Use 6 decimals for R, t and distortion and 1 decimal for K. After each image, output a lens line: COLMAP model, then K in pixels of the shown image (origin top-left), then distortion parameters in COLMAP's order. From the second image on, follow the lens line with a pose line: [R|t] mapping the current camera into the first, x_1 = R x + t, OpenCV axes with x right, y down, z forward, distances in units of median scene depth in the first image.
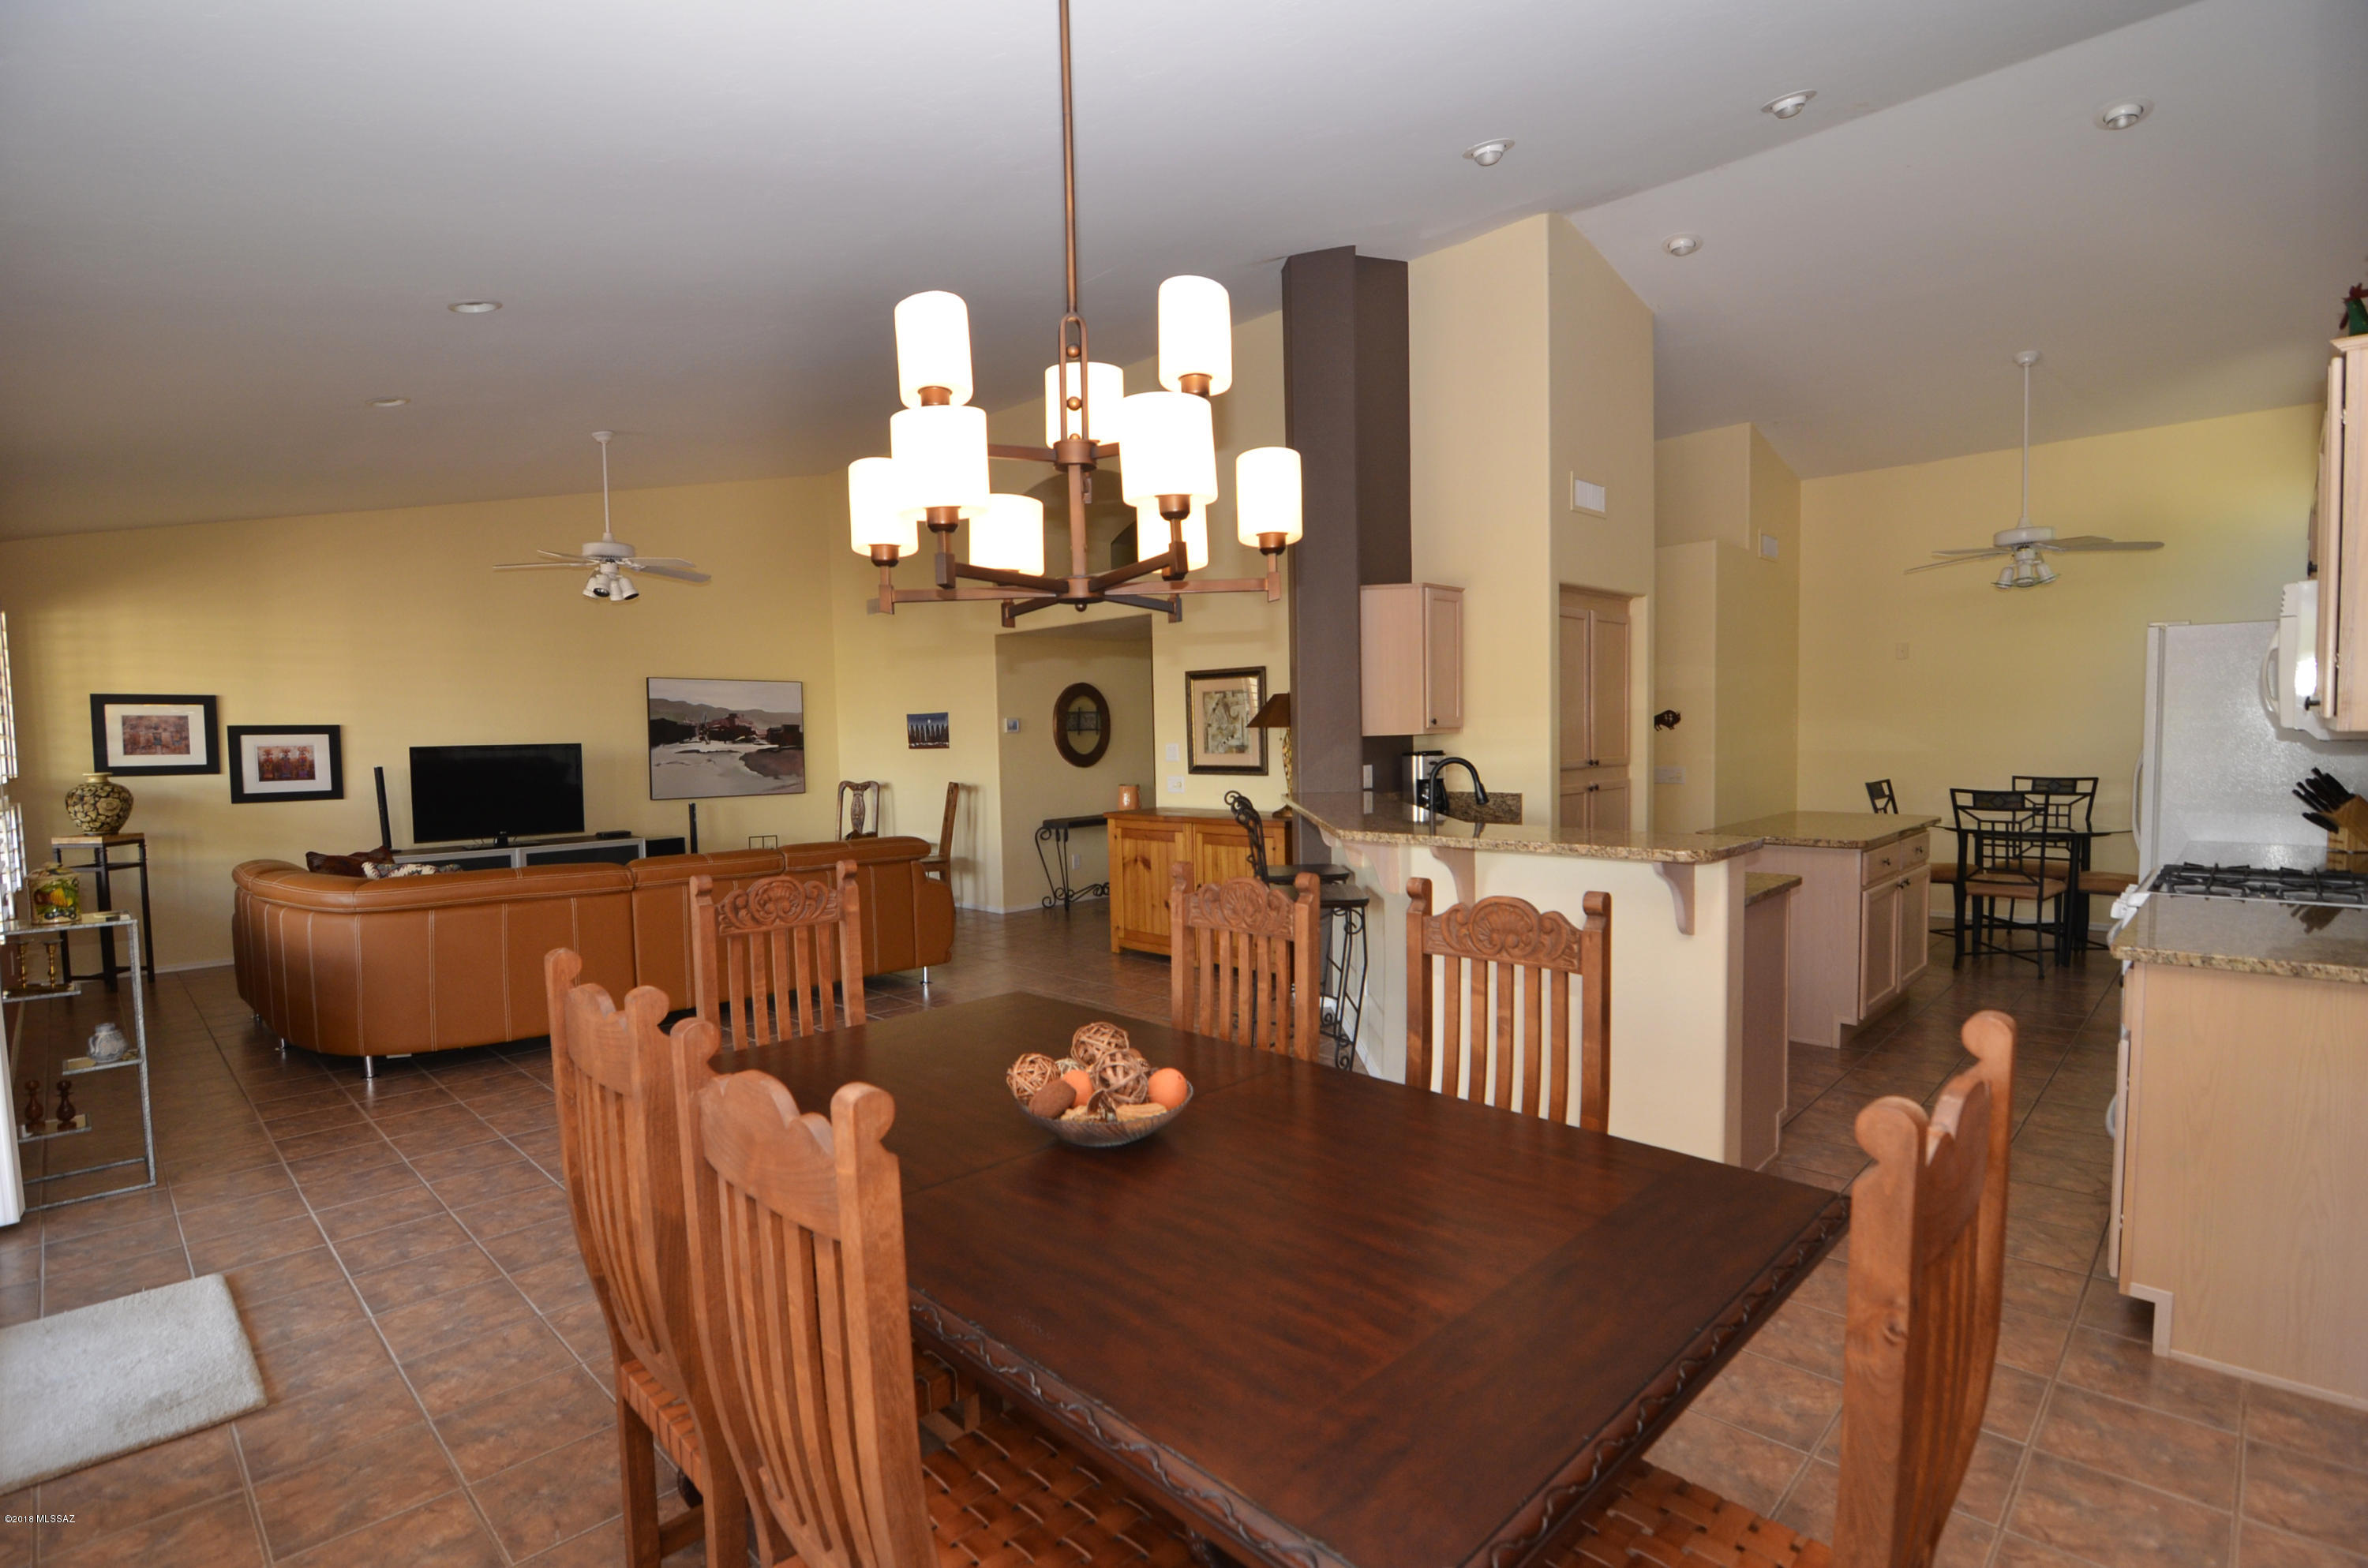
lens RADIAL K [[1142.3, 0, 1183.1], [0, 1142.3, 799.1], [0, 0, 1]] dist [0.000582, -0.010049]
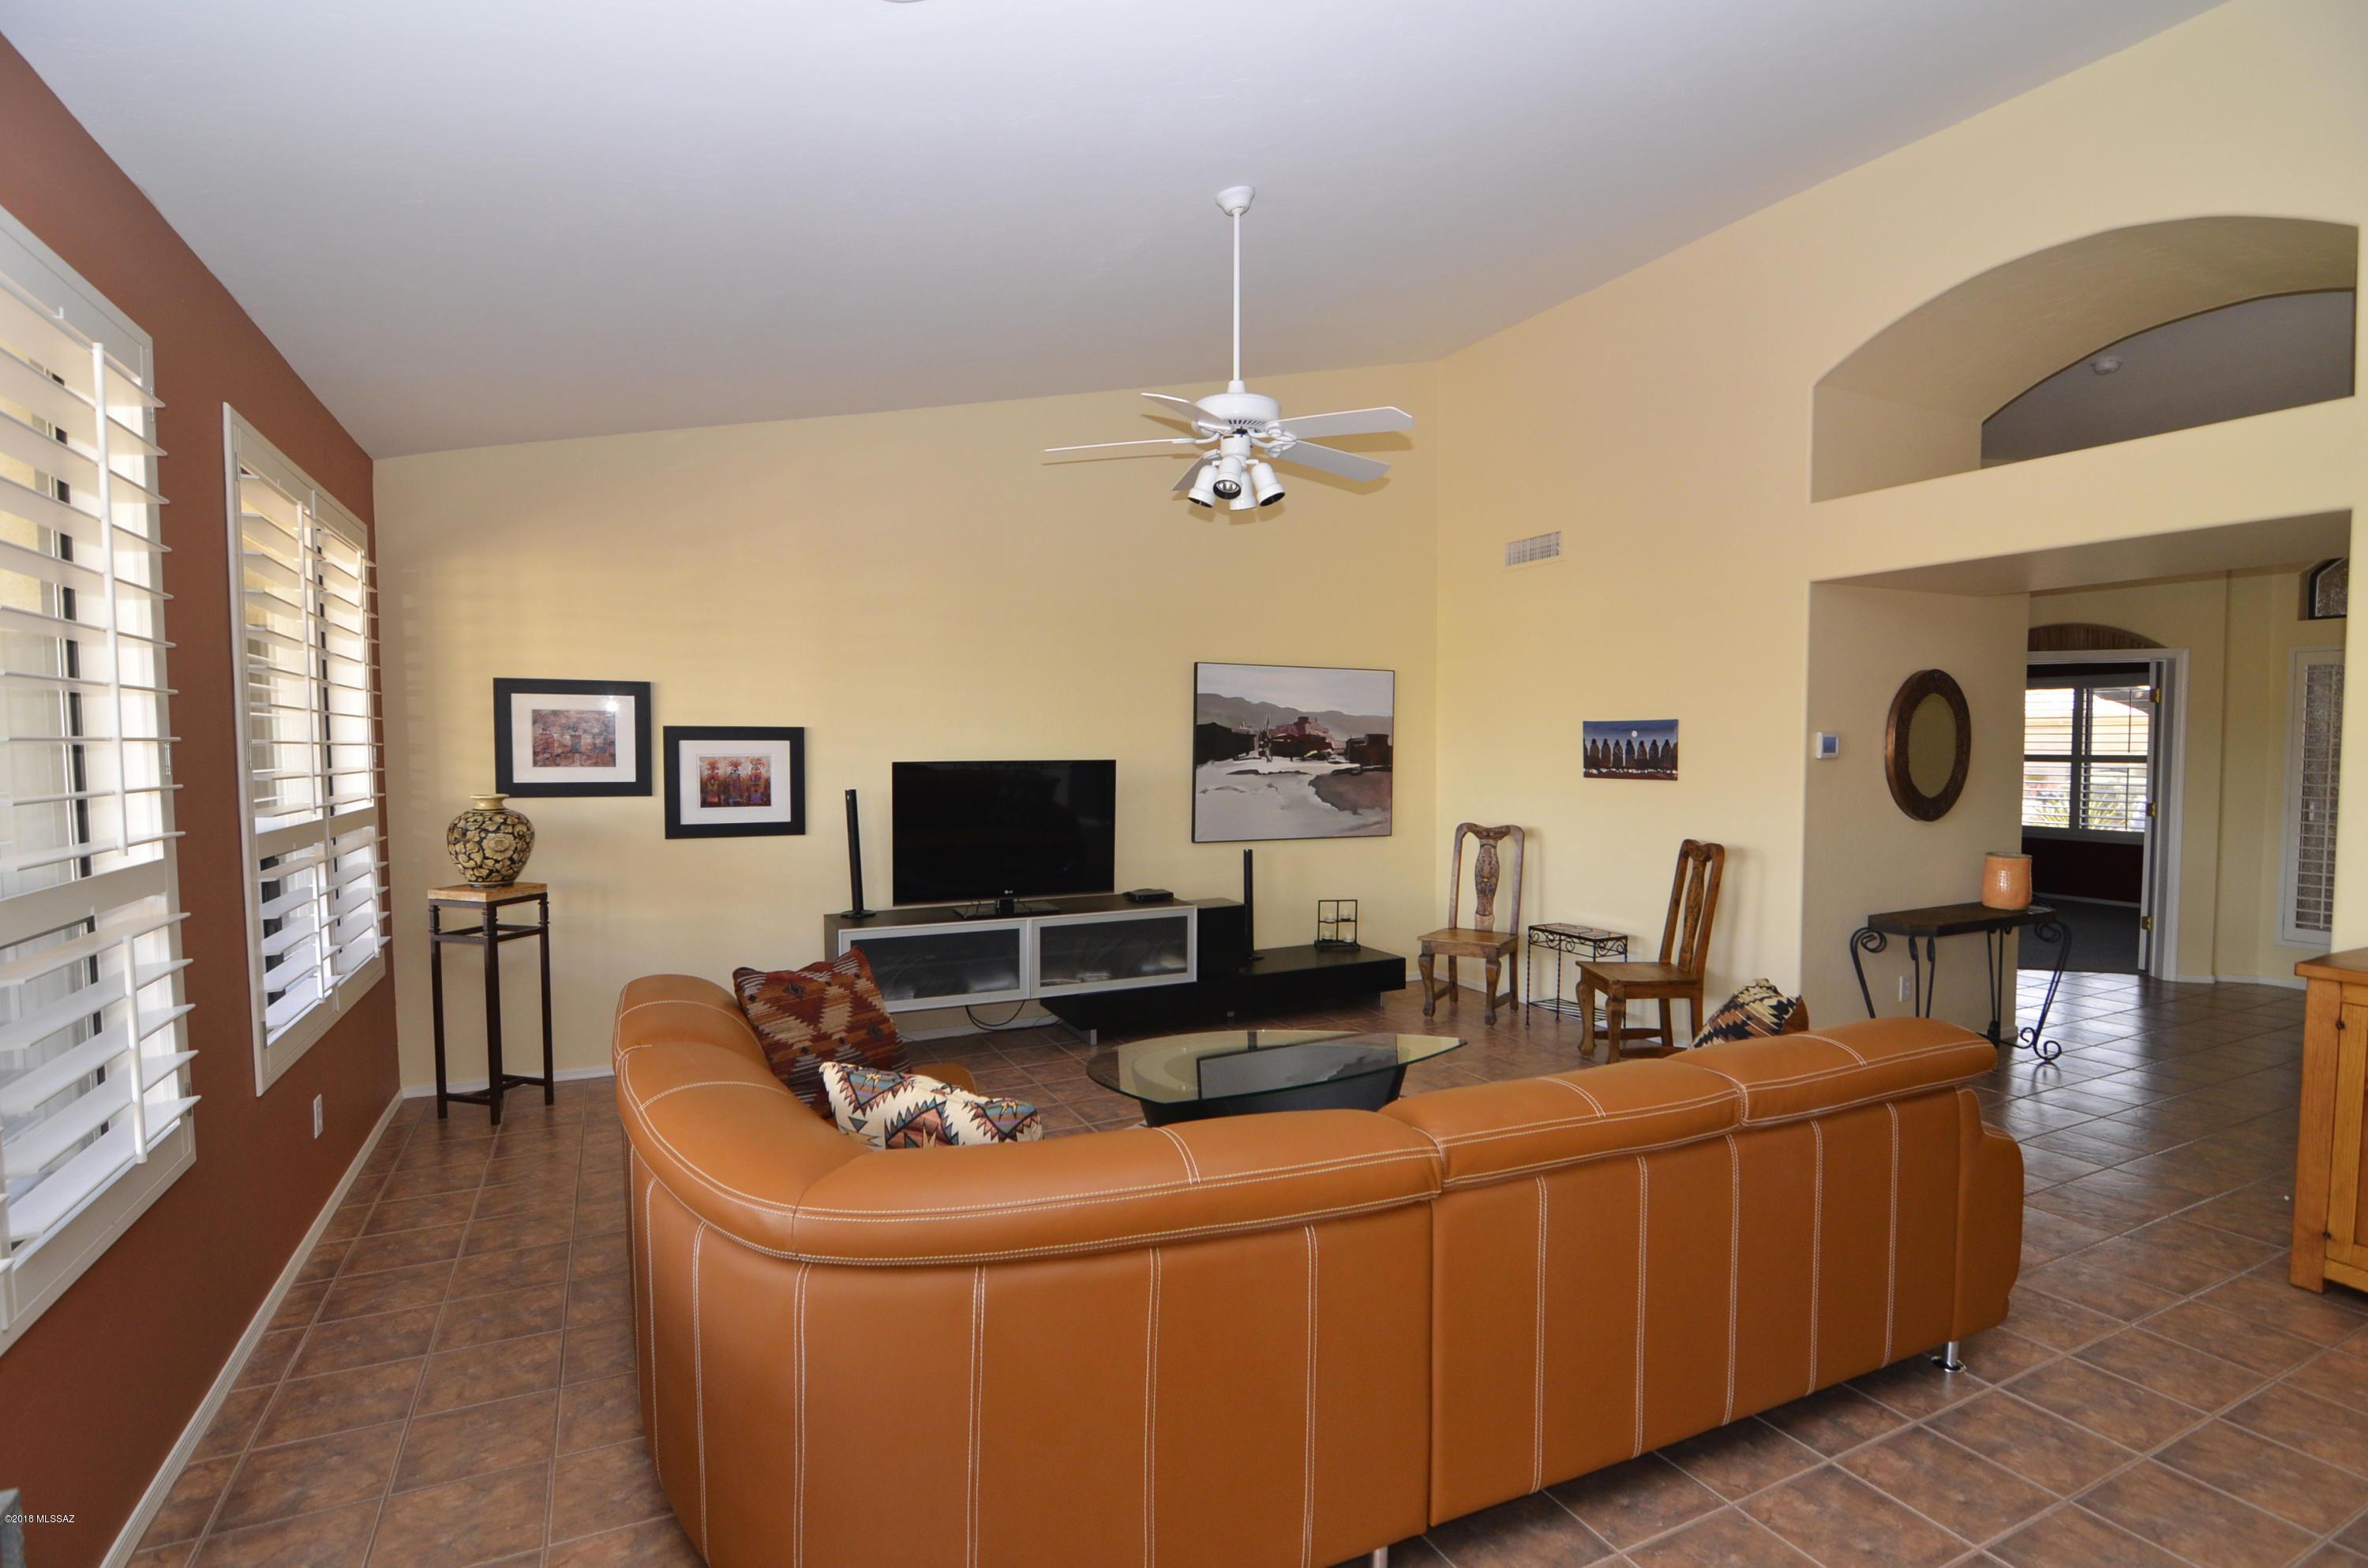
lens RADIAL K [[1127.2, 0, 1184.0], [0, 1127.2, 784.0], [0, 0, 1]] dist [0.003163, -0.000593]
pose [[0.948686, 0.031683, -0.314627, -0.313601], [-0.036077, 0.999316, -0.008153, -0.034084], [0.314154, 0.019085, 0.949180, 0.434673]]
